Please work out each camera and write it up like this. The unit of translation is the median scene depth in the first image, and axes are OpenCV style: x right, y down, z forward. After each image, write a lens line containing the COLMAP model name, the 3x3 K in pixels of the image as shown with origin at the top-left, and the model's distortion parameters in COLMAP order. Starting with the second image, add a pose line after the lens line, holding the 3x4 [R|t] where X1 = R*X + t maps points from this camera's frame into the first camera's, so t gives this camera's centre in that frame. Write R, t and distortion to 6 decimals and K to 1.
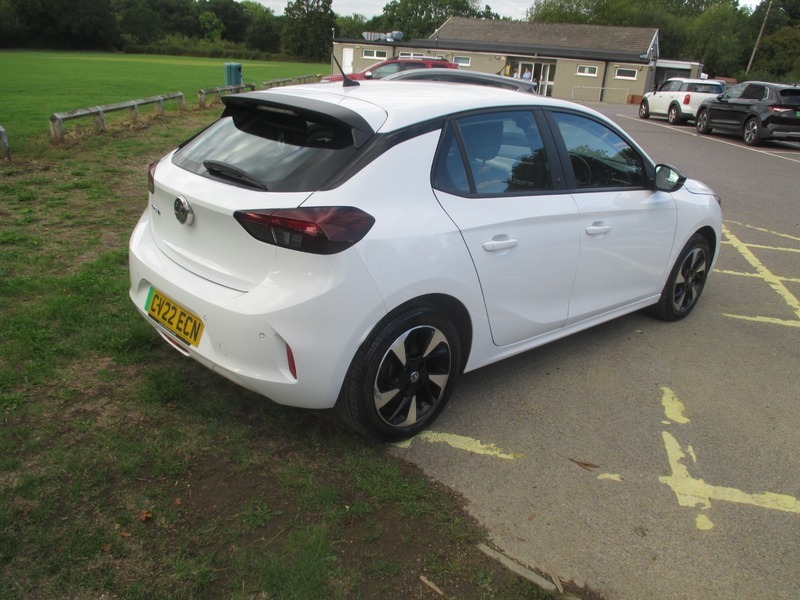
lens RADIAL K [[628.2, 0, 397.8], [0, 628.2, 396.1], [0, 0, 1]] dist [-0.023895, 0.001259]
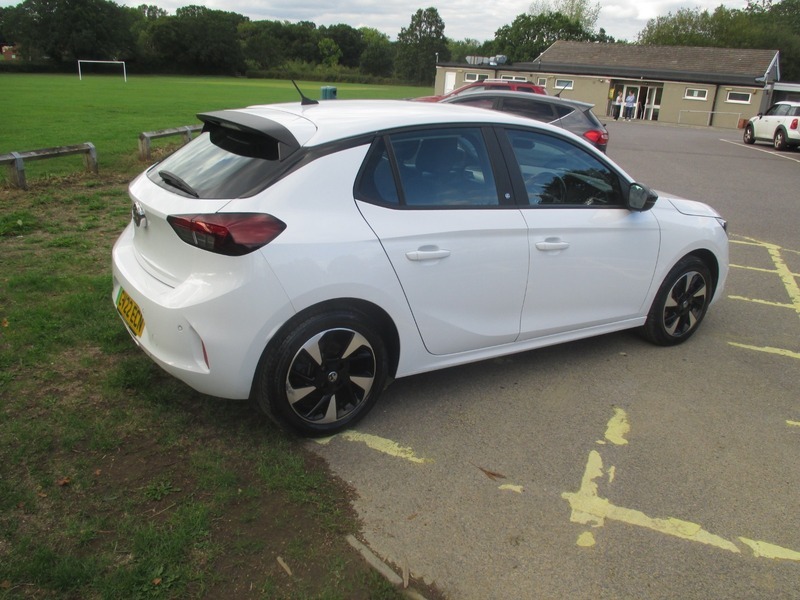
lens RADIAL K [[627.5, 0, 398.8], [0, 627.5, 405.3], [0, 0, 1]] dist [-0.023487, -0.002623]
pose [[0.986944, 0.068454, -0.145793, 0.234852], [-0.071115, 0.997382, -0.013108, 0.018148], [0.144514, 0.023305, 0.989228, -0.019216]]
